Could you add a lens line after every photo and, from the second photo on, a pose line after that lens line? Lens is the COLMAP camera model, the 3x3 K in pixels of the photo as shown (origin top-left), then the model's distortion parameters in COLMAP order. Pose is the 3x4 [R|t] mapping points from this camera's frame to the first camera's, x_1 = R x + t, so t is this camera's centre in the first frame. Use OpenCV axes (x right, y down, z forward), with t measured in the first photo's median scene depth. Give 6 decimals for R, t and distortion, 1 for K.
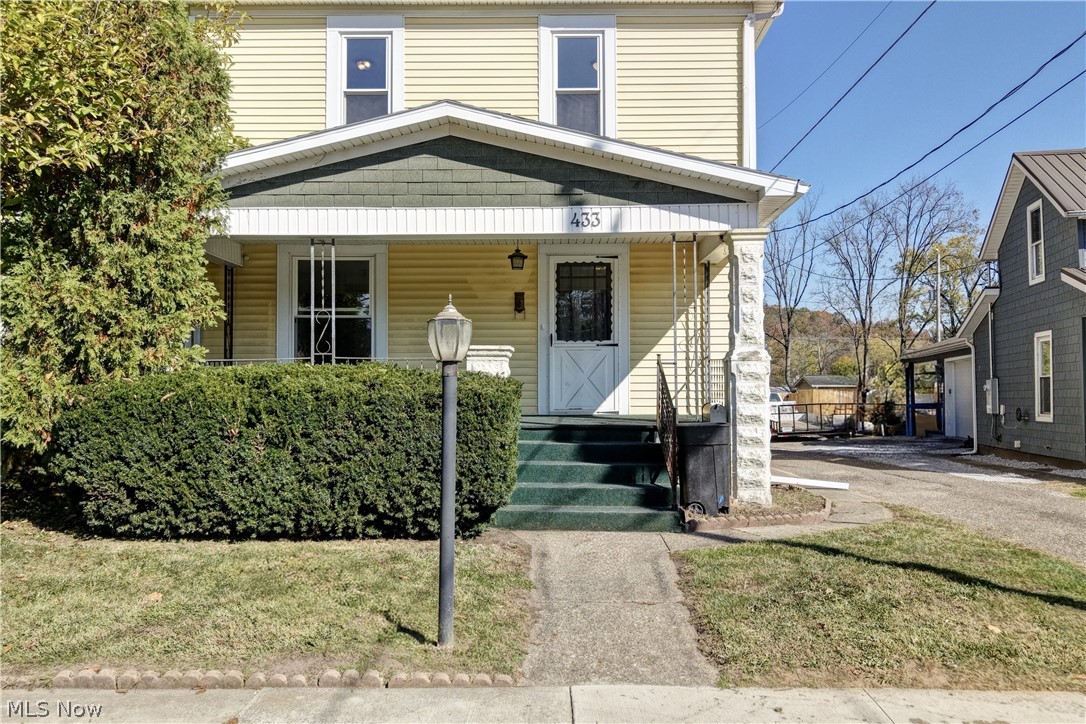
lens RADIAL K [[895.2, 0, 543.0], [0, 895.2, 372.5], [0, 0, 1]] dist [0.050308, -0.095644]
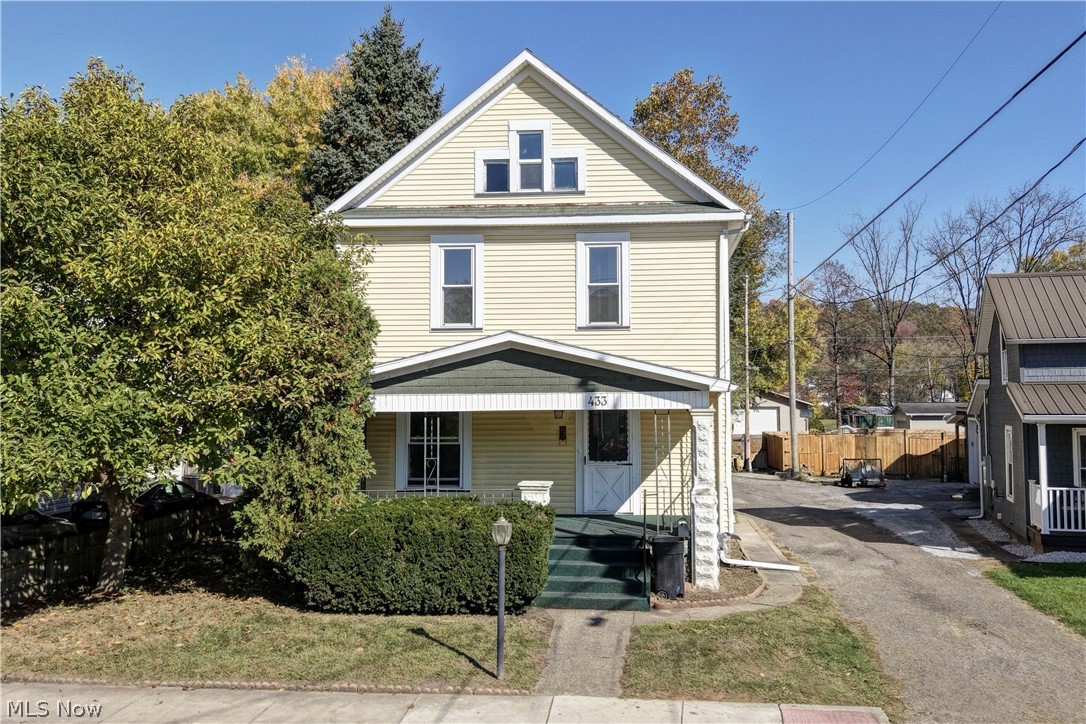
lens RADIAL K [[1050.1, 0, 558.1], [0, 1050.1, 322.0], [0, 0, 1]] dist [0.194933, -0.658841]
pose [[0.996422, -0.005521, -0.084339, 0.137351], [0.002776, 0.999464, -0.032627, -0.254708], [0.084474, 0.032276, 0.995903, -0.857162]]
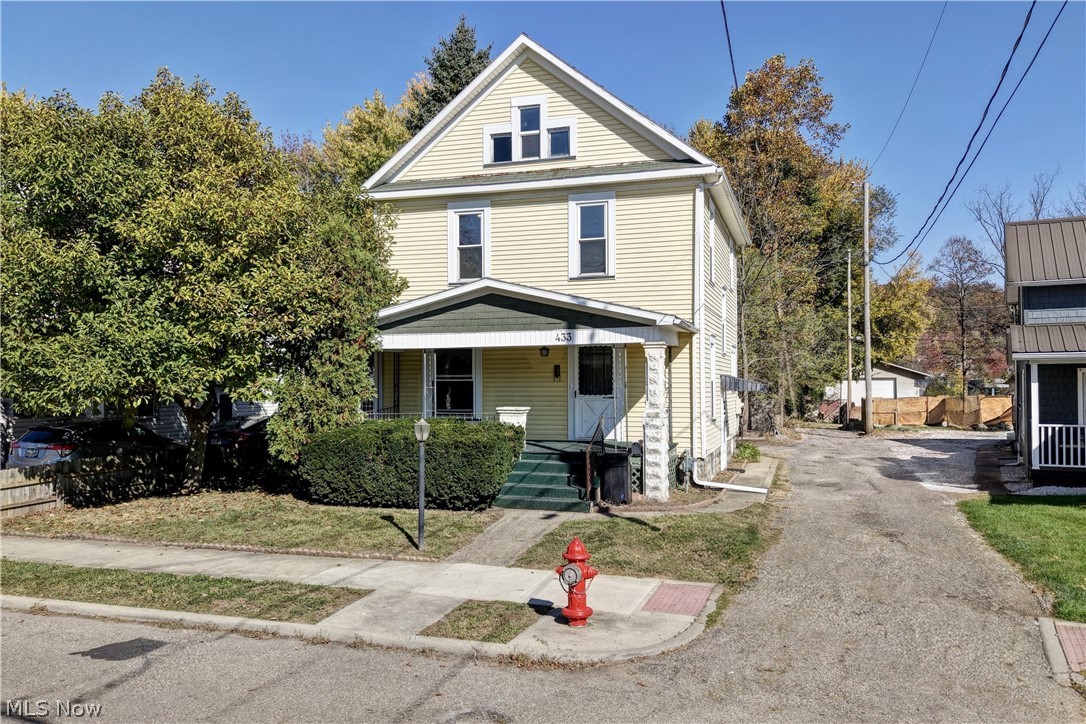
lens RADIAL K [[939.1, 0, 511.0], [0, 939.1, 365.2], [0, 0, 1]] dist [0.112743, -0.239727]
pose [[0.948042, -0.007587, -0.318055, 0.555932], [0.013435, 0.999779, 0.016198, -0.149767], [0.317861, -0.019629, 0.947934, -0.829291]]
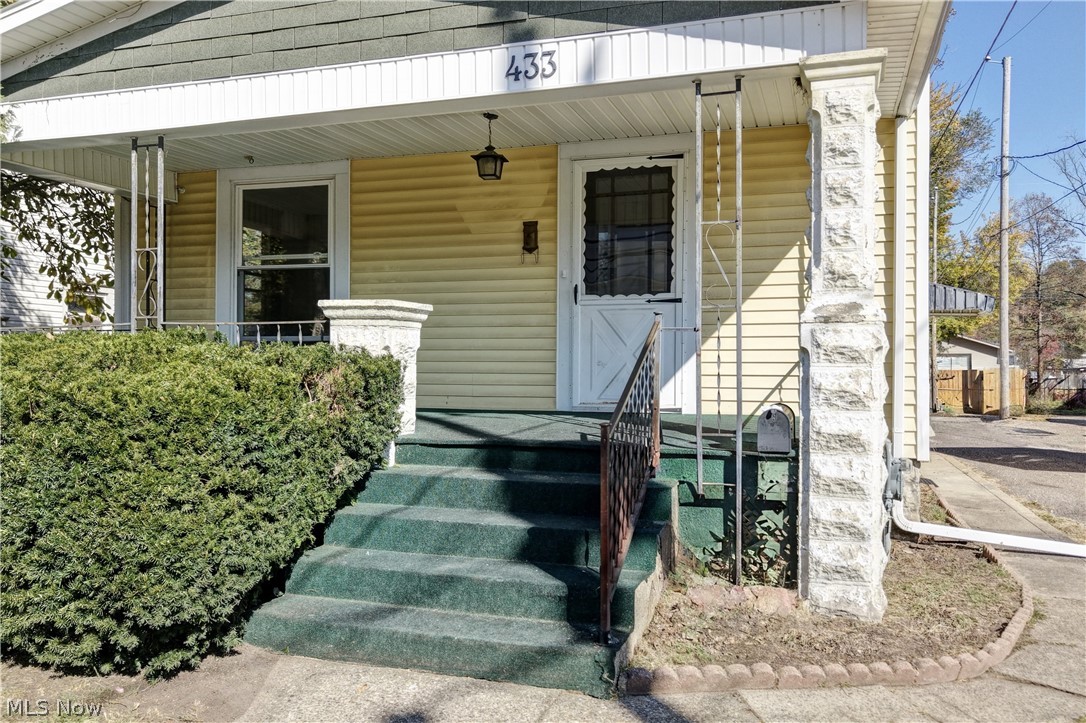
lens RADIAL K [[895.2, 0, 543.0], [0, 895.2, 372.0], [0, 0, 1]] dist [0.050308, -0.095644]
pose [[0.952692, 0.008048, -0.303831, 0.227019], [0.002101, 0.999451, 0.033064, -0.002792], [0.303931, -0.032139, 0.952152, 0.483611]]
